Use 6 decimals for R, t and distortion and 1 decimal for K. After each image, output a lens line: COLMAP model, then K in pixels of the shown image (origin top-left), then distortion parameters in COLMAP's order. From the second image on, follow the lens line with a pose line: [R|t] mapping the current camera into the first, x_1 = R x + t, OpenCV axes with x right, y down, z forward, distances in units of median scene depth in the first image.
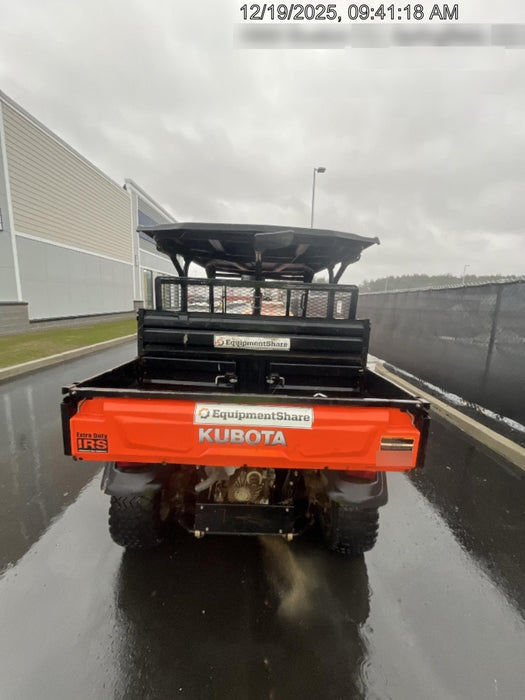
lens RADIAL K [[281.5, 0, 263.7], [0, 281.5, 349.8], [0, 0, 1]] dist [-0.002817, -0.000038]
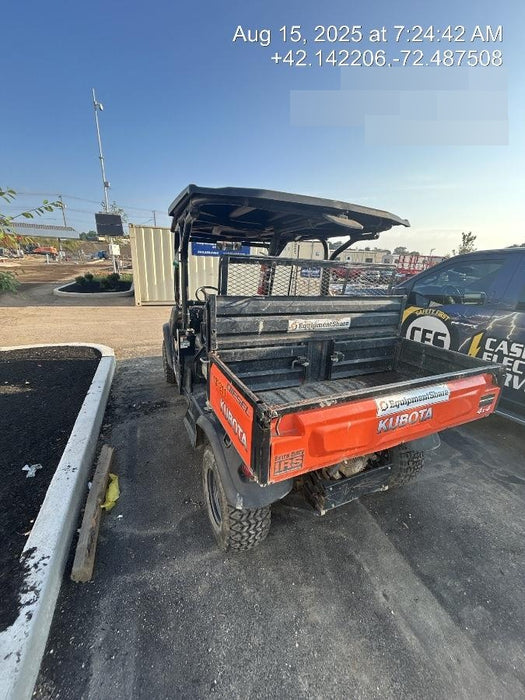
lens RADIAL K [[281.5, 0, 263.5], [0, 281.5, 346.9], [0, 0, 1]] dist [-0.002817, -0.000038]
pose [[0.908609, -0.115973, 0.401223, -0.997310], [0.058005, 0.986404, 0.153761, -0.174302], [-0.413600, -0.116436, 0.902983, 0.265892]]
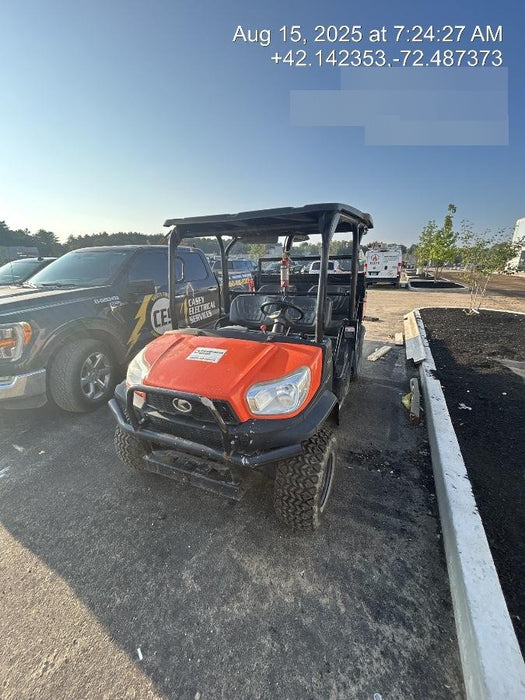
lens RADIAL K [[281.5, 0, 260.9], [0, 281.5, 350.9], [0, 0, 1]] dist [-0.002817, -0.000038]
pose [[-0.919070, -0.140932, 0.368034, -0.873046], [0.045295, 0.889907, 0.453887, -0.899341], [-0.391484, 0.433824, -0.811503, 4.752340]]
